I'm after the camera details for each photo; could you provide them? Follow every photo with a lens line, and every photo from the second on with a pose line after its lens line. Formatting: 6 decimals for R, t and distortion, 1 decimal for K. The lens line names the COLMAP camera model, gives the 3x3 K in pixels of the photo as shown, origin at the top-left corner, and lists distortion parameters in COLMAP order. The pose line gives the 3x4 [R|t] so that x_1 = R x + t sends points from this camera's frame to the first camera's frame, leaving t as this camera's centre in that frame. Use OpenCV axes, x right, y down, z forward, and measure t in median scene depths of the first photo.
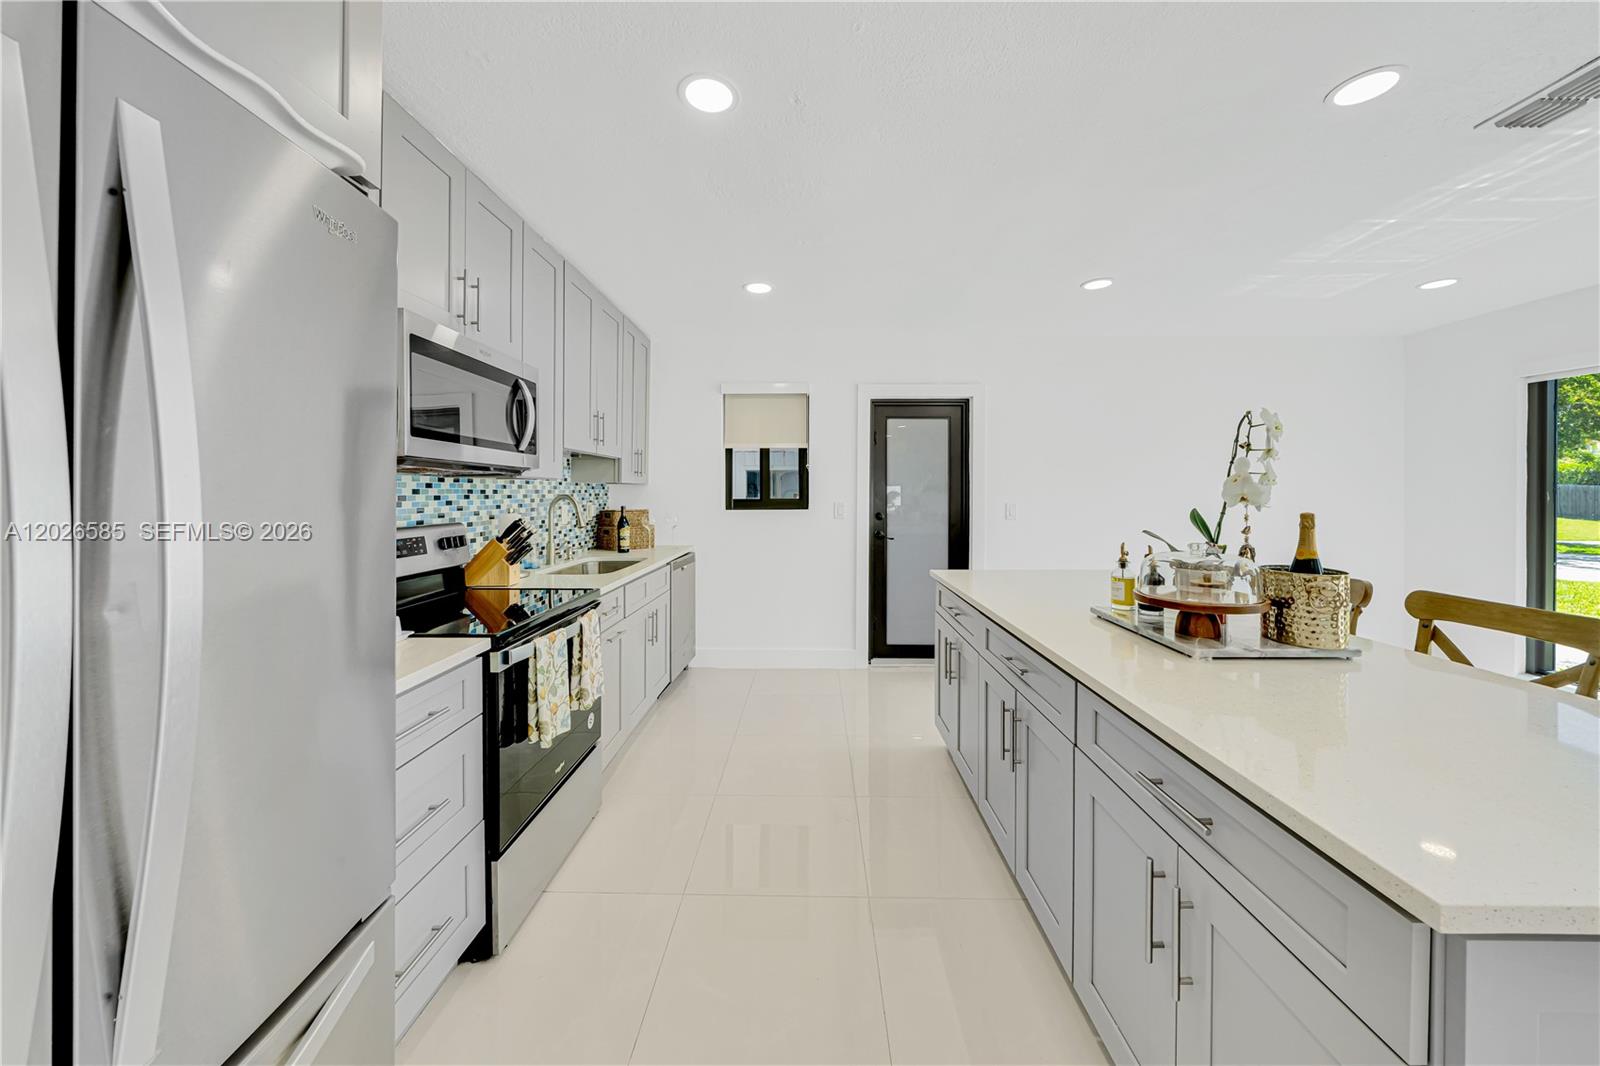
lens RADIAL K [[561.3, 0, 803.5], [0, 561.3, 492.9], [0, 0, 1]] dist [0.000226, 0.000009]
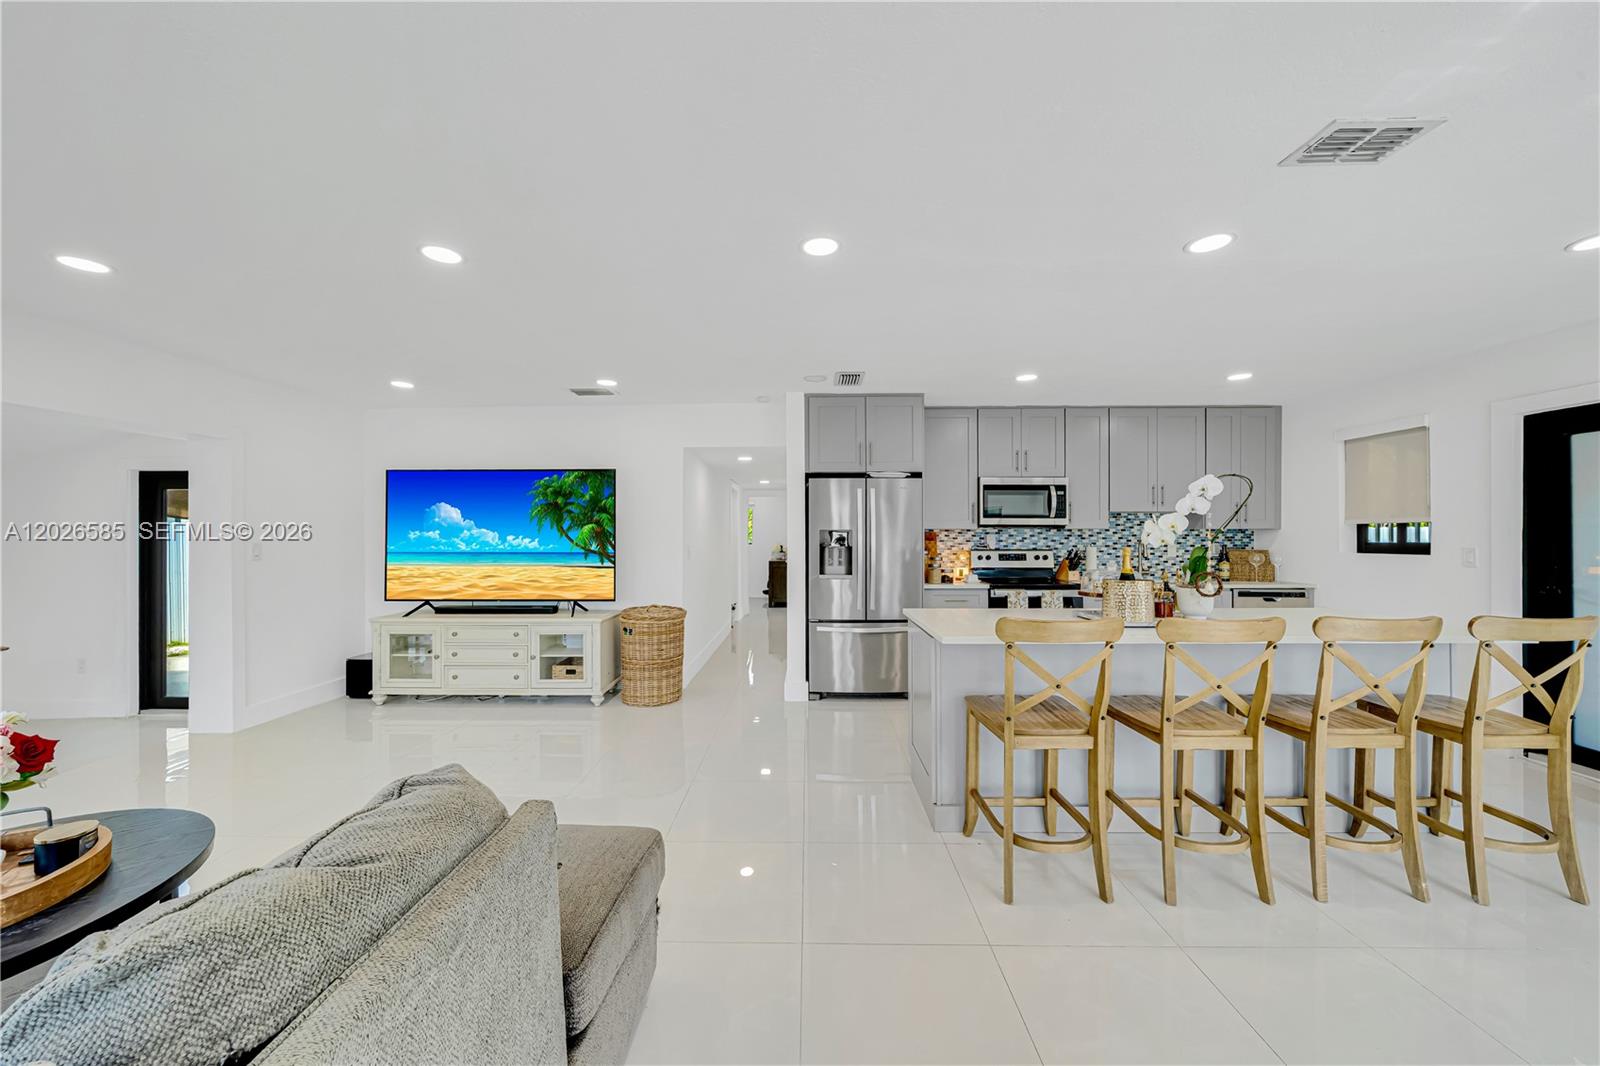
lens RADIAL K [[567.7, 0, 800.0], [0, 567.7, 533.0], [0, 0, 1]] dist [0.000145, 0.000046]
pose [[0.004805, -0.007754, -0.999958, 1.228571], [-0.000463, 0.999970, -0.007757, 0.003693], [0.999988, 0.000500, 0.004802, -0.011317]]
